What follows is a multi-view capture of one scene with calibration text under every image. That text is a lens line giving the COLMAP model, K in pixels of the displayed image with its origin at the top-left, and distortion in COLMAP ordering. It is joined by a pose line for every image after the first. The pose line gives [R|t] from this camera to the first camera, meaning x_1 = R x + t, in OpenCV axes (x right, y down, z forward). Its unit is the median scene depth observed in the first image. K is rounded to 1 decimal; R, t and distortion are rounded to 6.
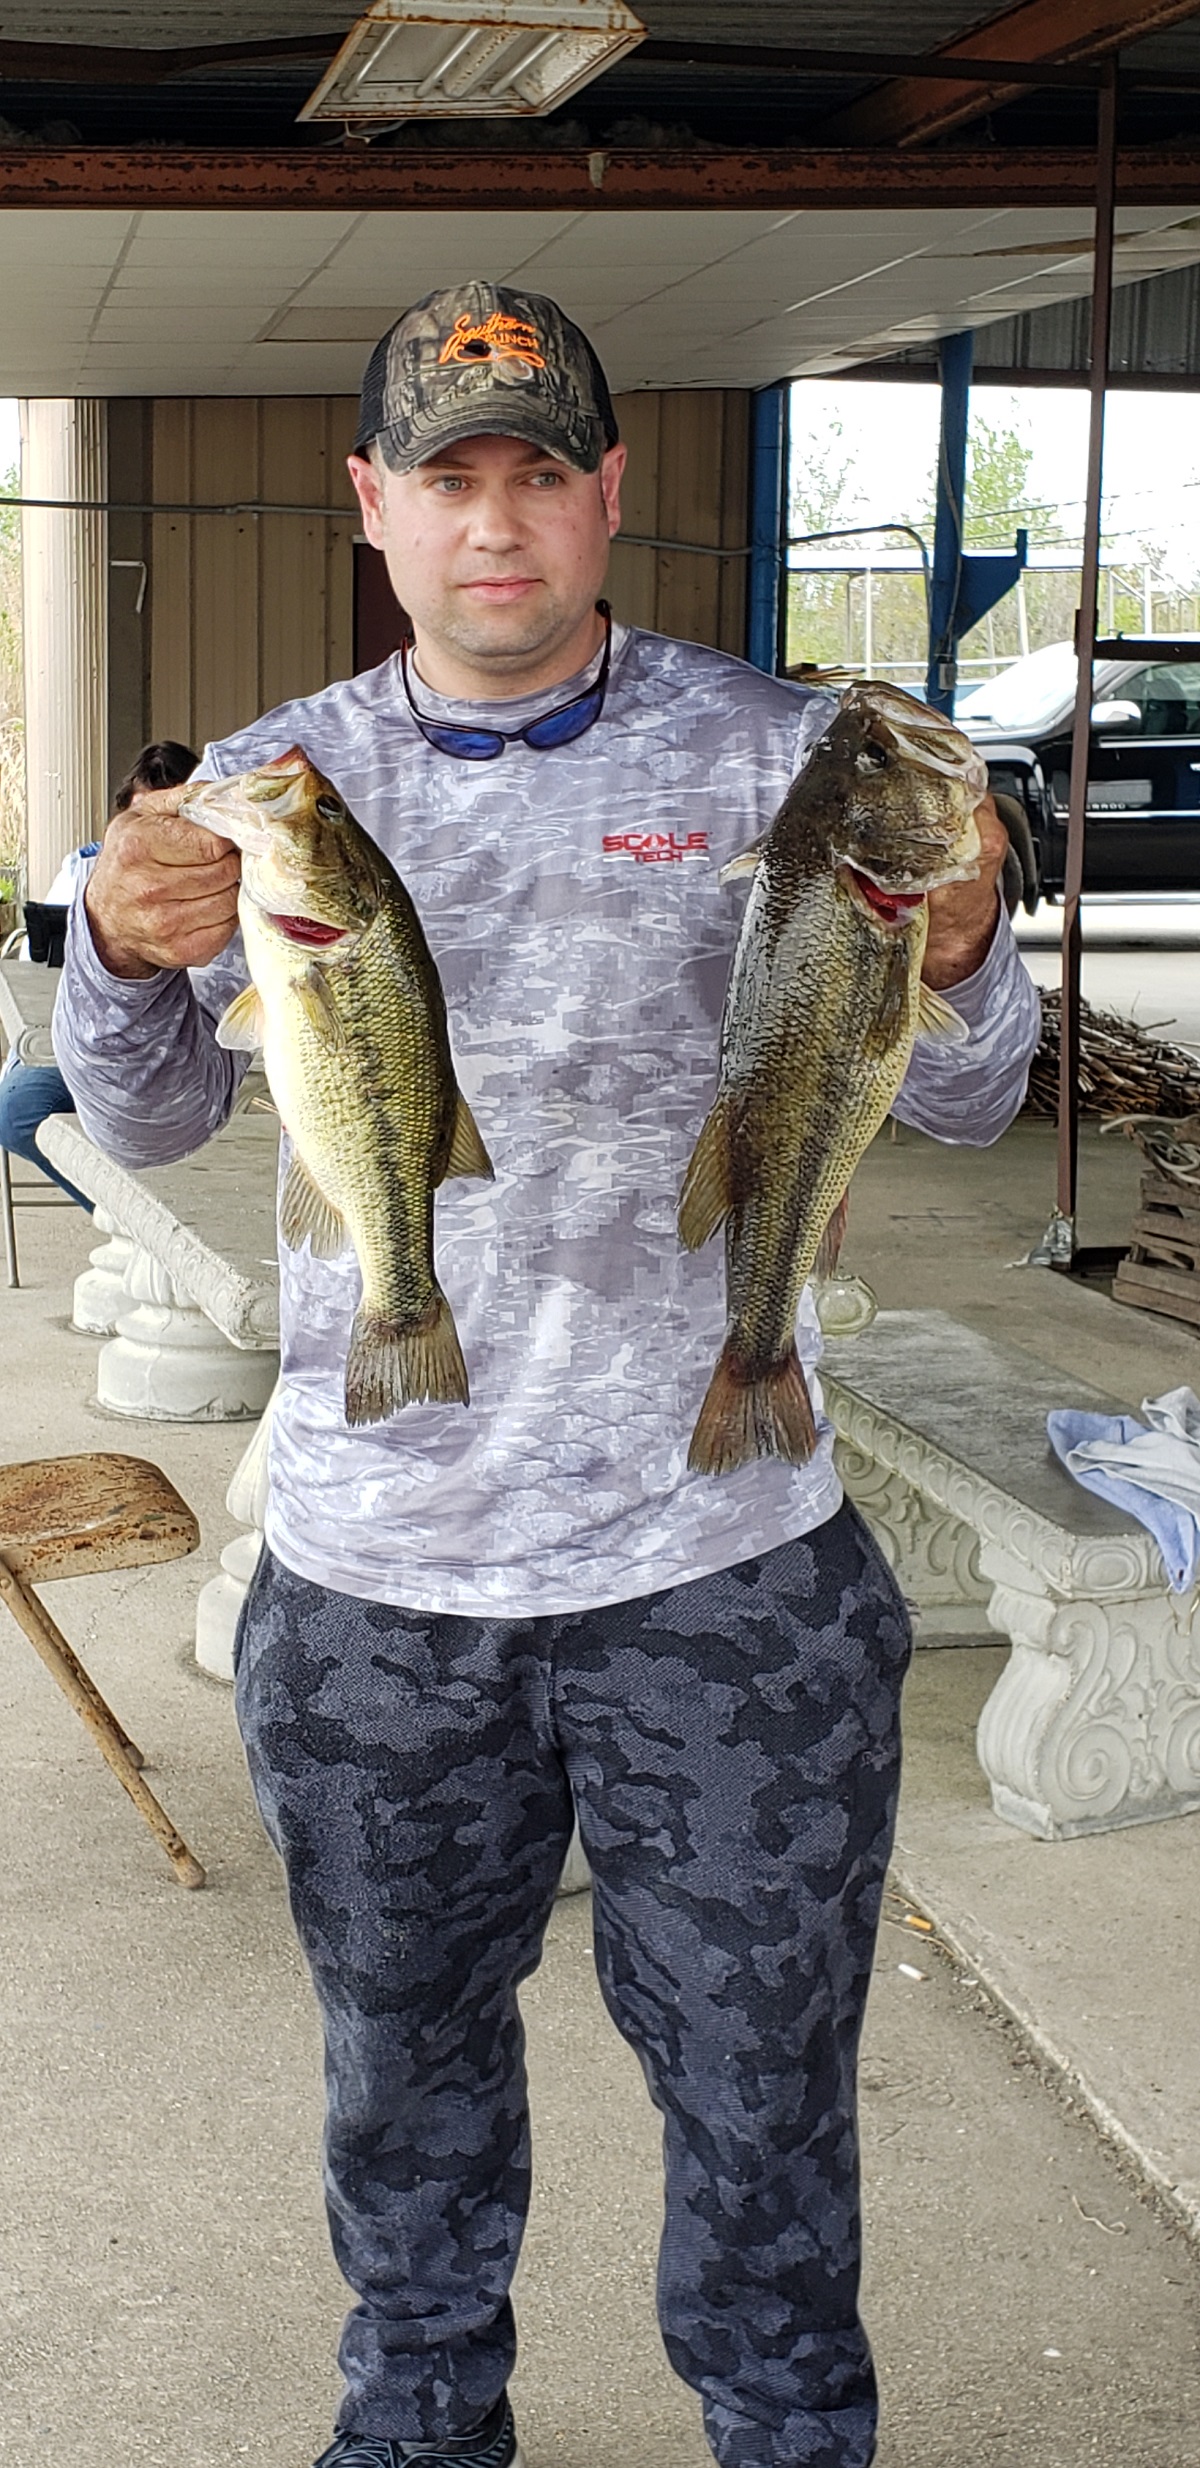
lens RADIAL K [[3440.3, 0, 590.2], [0, 3440.3, 1211.3], [0, 0, 1]] dist [0.109582, 0.000000]
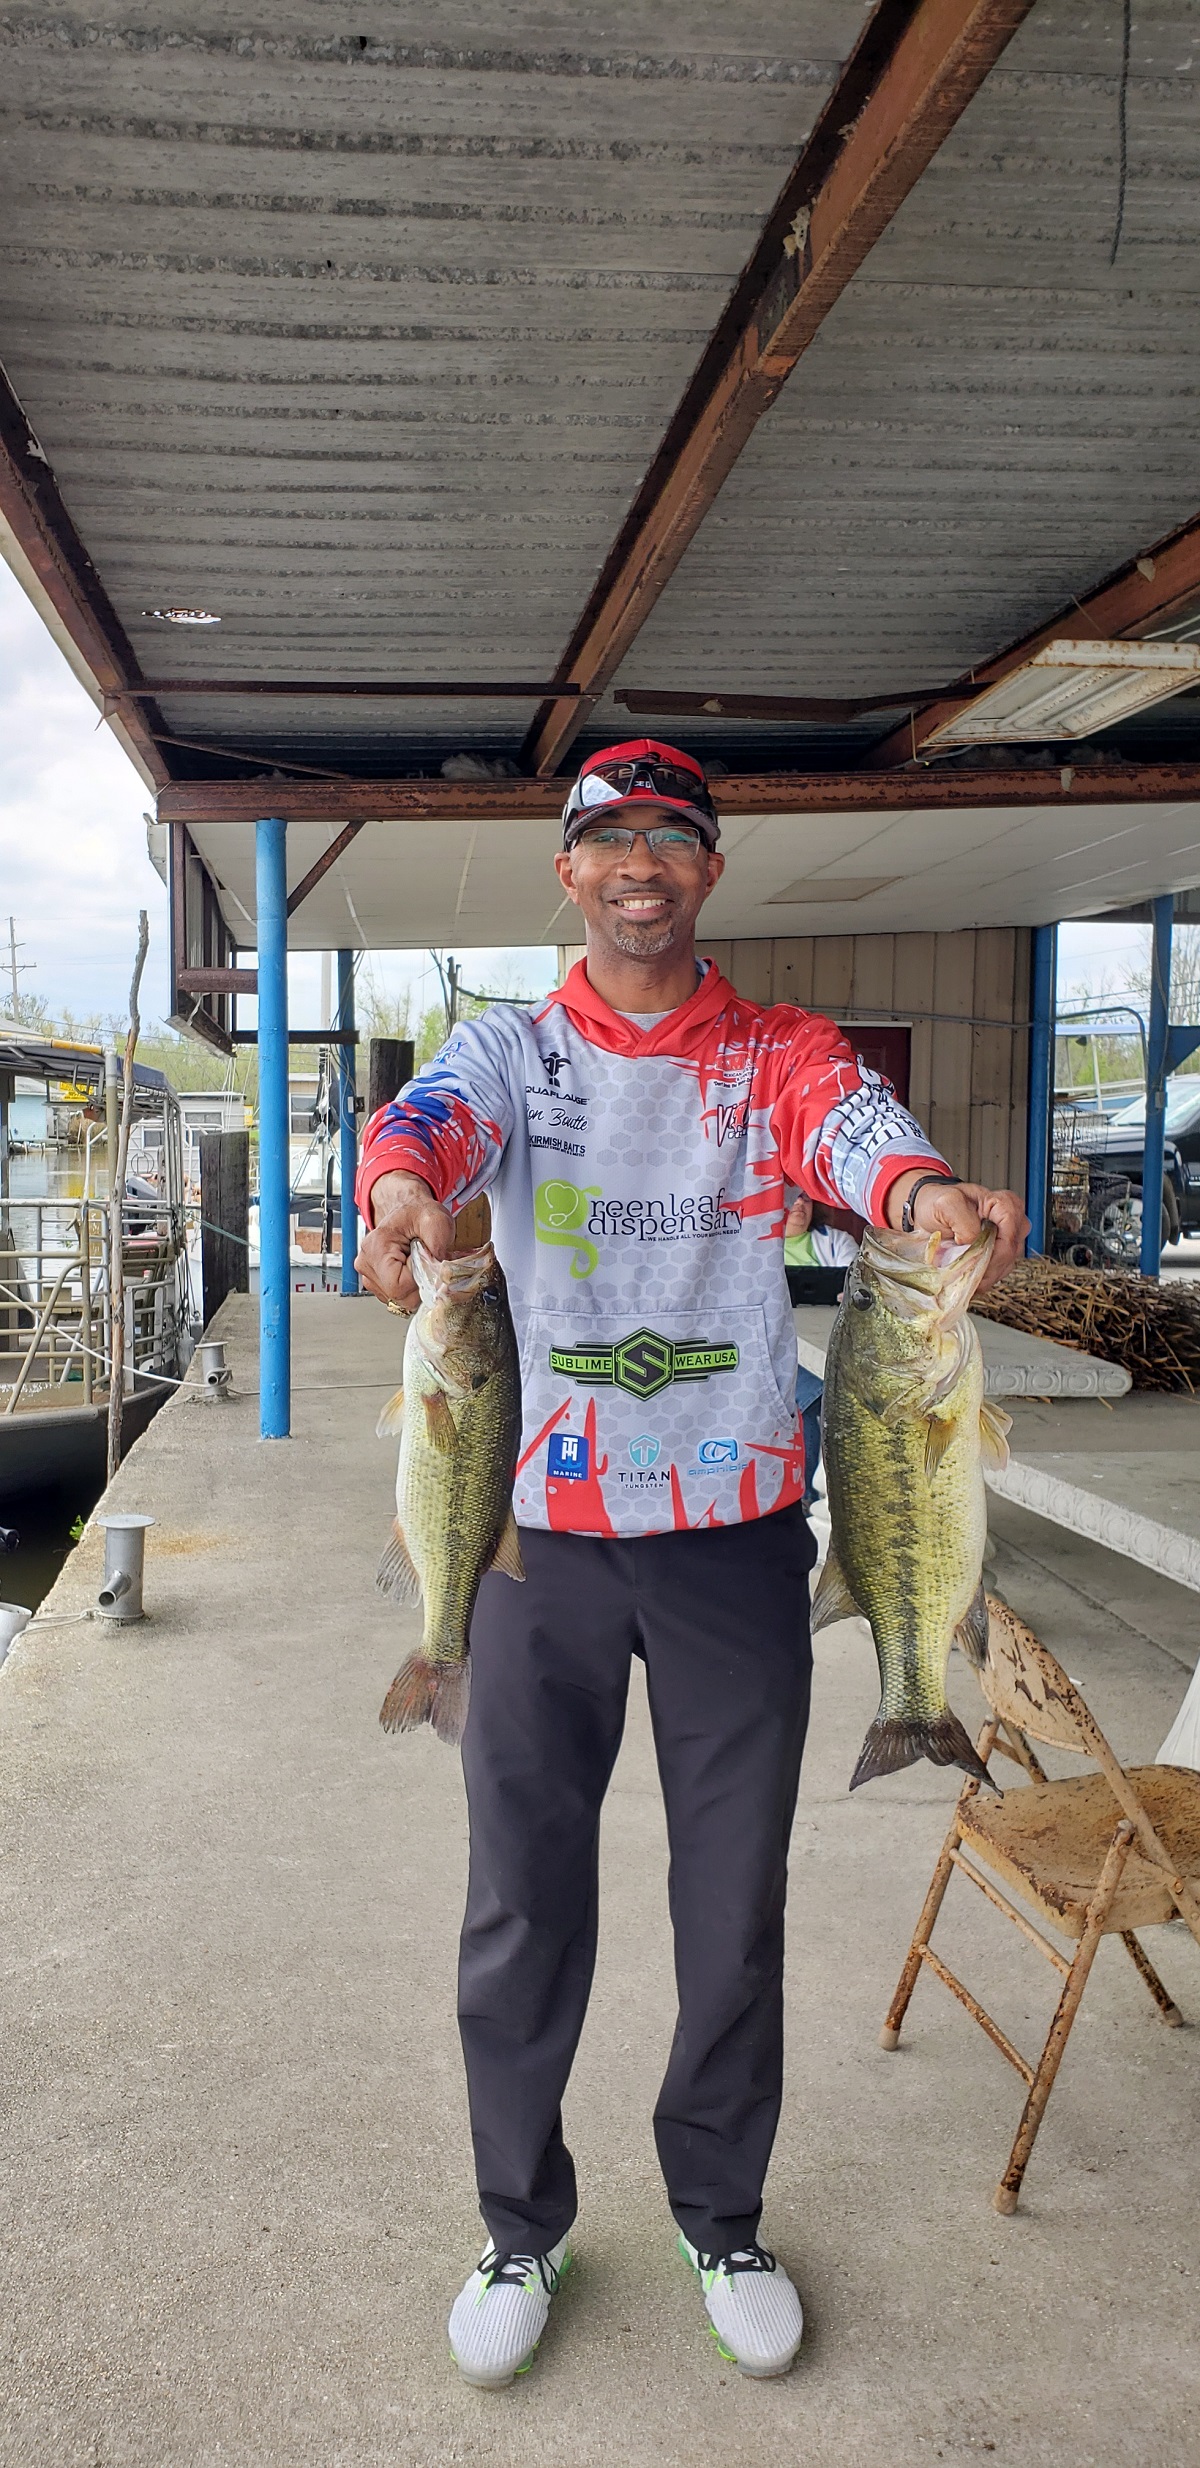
lens RADIAL K [[1946.9, 0, 606.0], [0, 1946.9, 1275.6], [0, 0, 1]] dist [0.024203, -0.020605]
pose [[0.996260, -0.004763, -0.086271, -0.128573], [-0.000764, 0.997955, -0.063919, -0.026151], [0.086399, 0.063746, 0.994219, 0.140083]]
